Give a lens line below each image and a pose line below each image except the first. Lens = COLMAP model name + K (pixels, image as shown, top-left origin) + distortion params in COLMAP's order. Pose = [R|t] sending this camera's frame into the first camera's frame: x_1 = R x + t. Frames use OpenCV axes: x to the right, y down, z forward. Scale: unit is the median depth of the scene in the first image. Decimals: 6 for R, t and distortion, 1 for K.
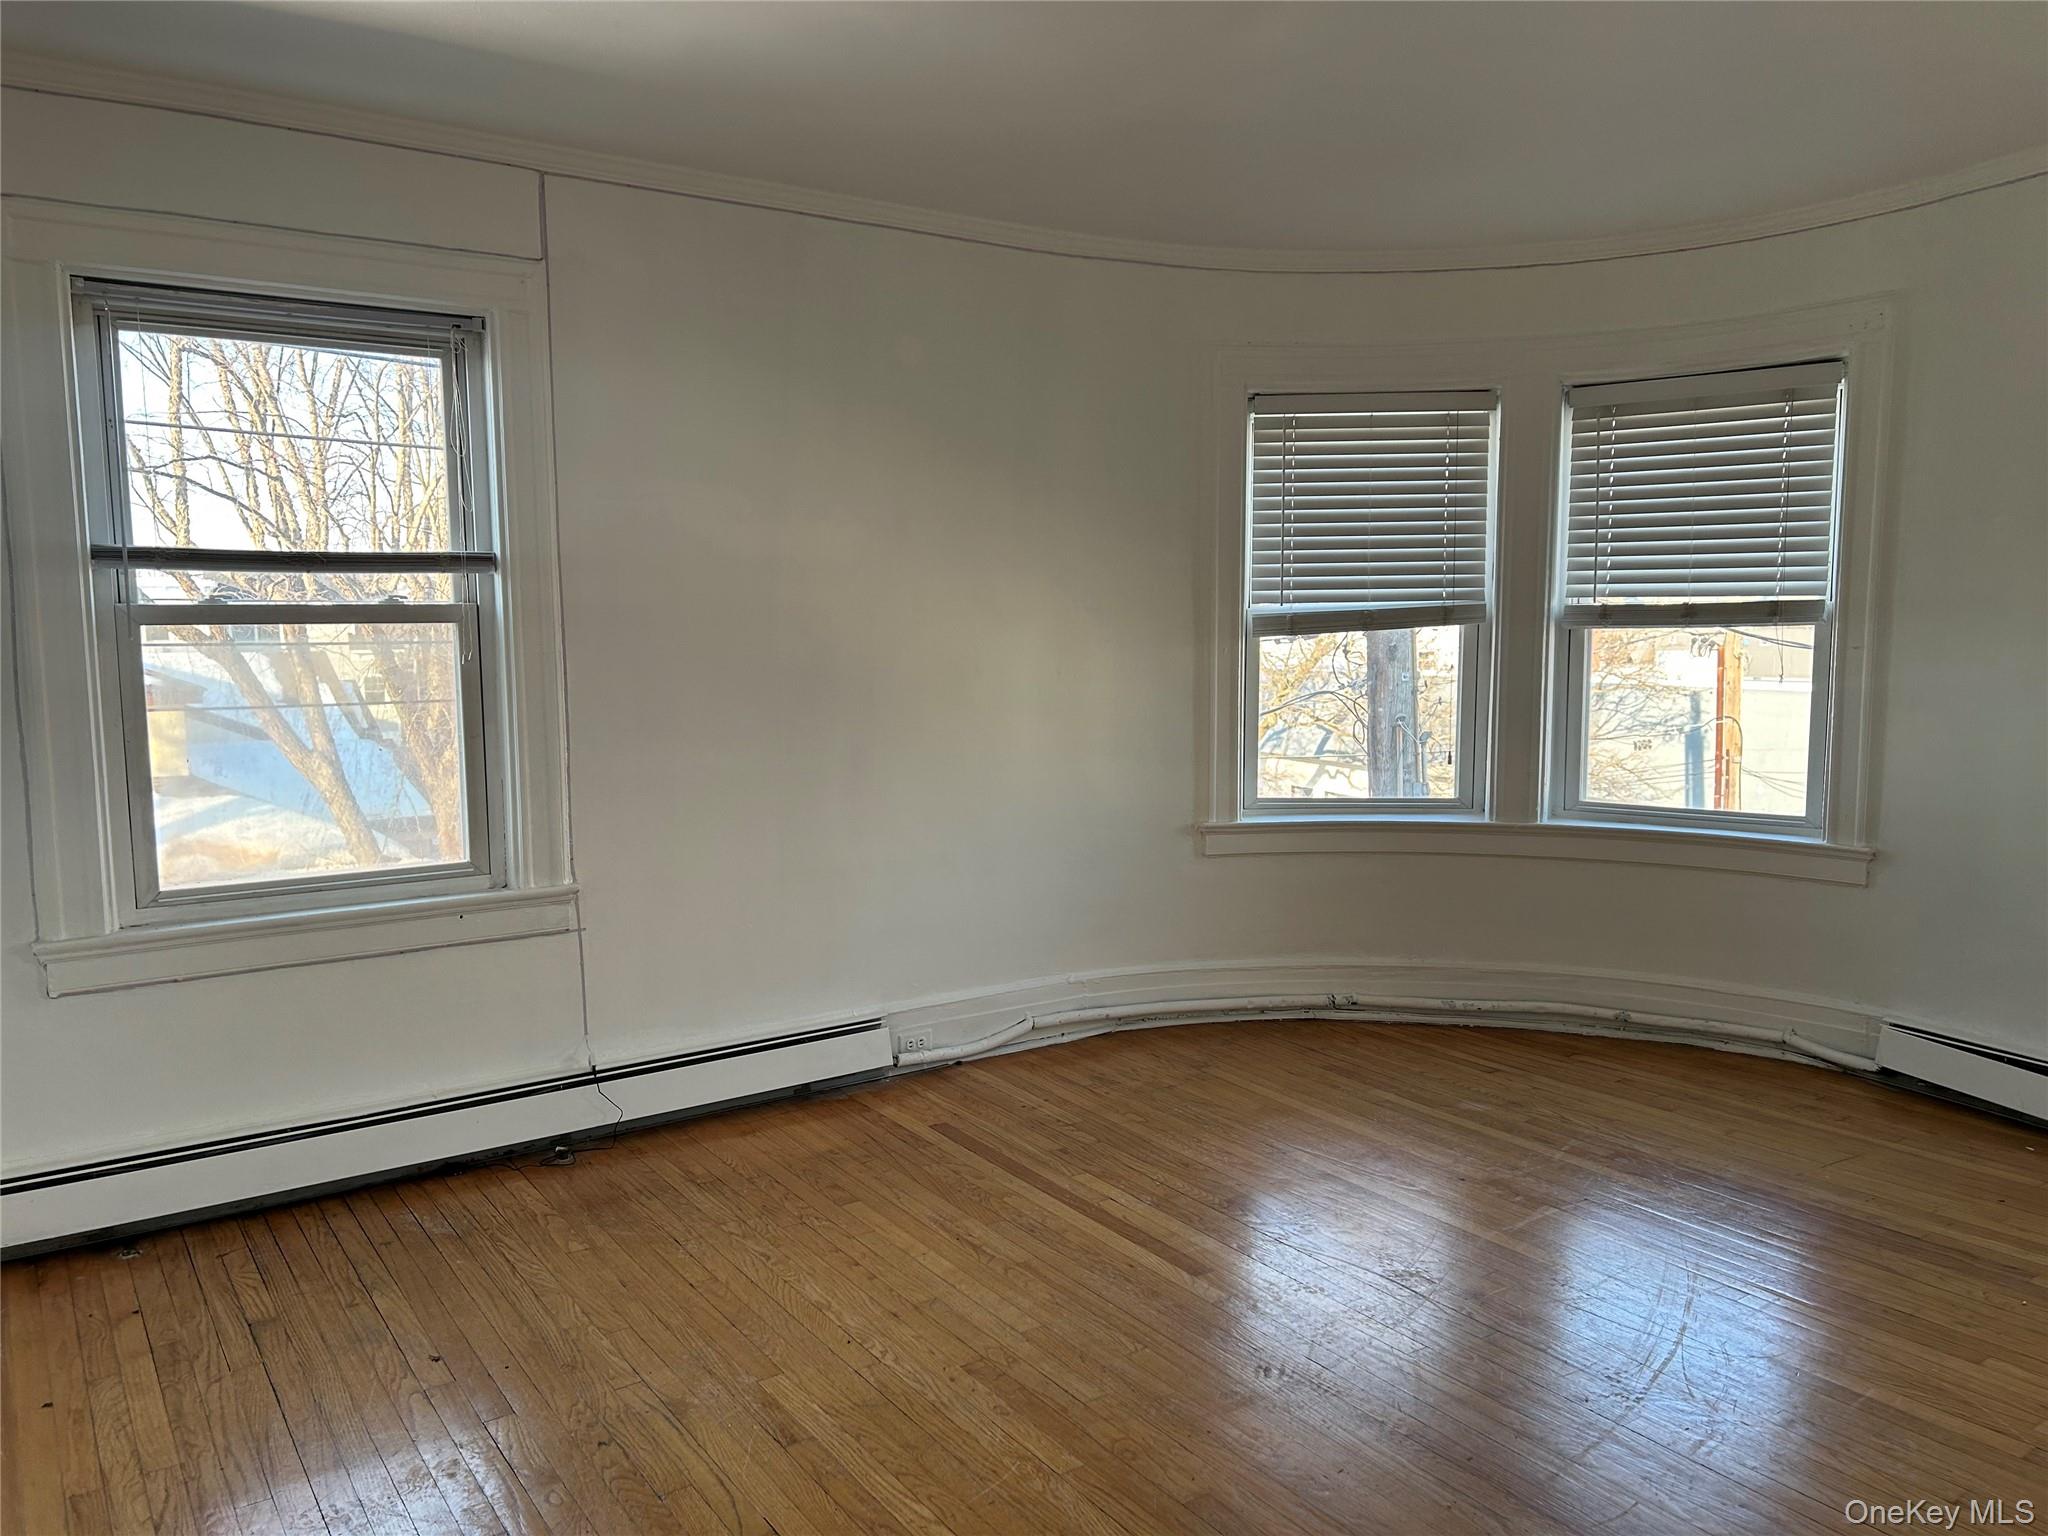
lens RADIAL K [[1537.2, 0, 1029.1], [0, 1537.2, 780.4], [0, 0, 1]] dist [0.067249, -0.076957]
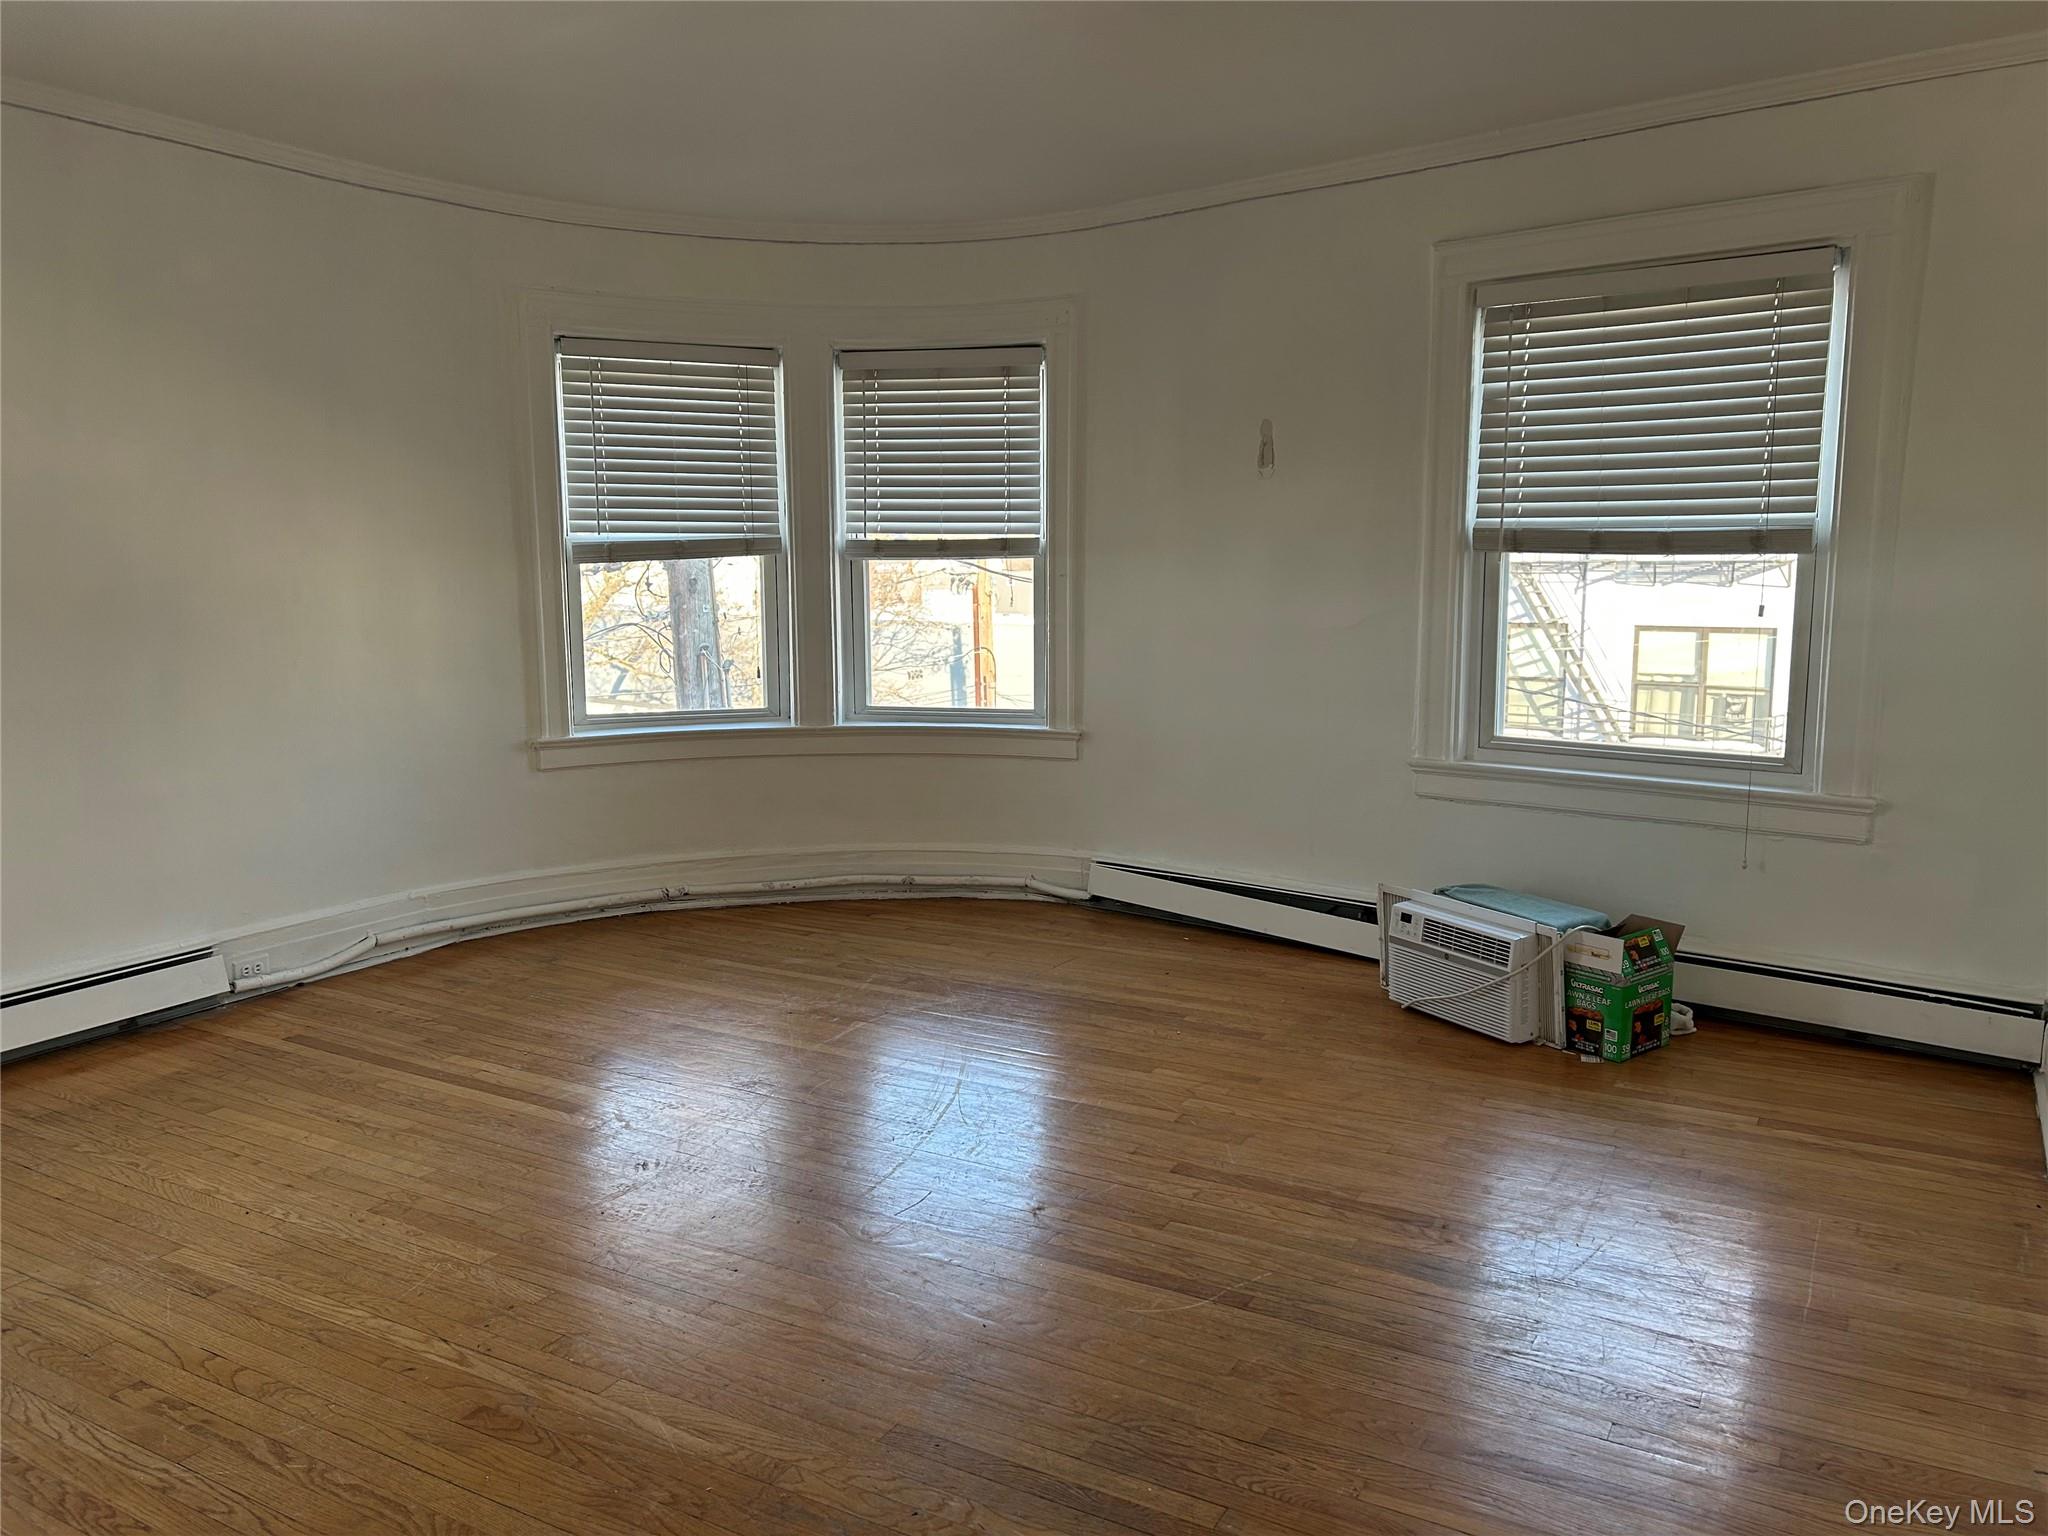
lens RADIAL K [[1537.2, 0, 1048.7], [0, 1537.2, 791.2], [0, 0, 1]] dist [0.067249, -0.076957]
pose [[0.894464, -0.062557, 0.442742, -0.058039], [0.042998, 0.997610, 0.054088, 0.026039], [-0.445067, -0.029343, 0.895016, -0.151428]]
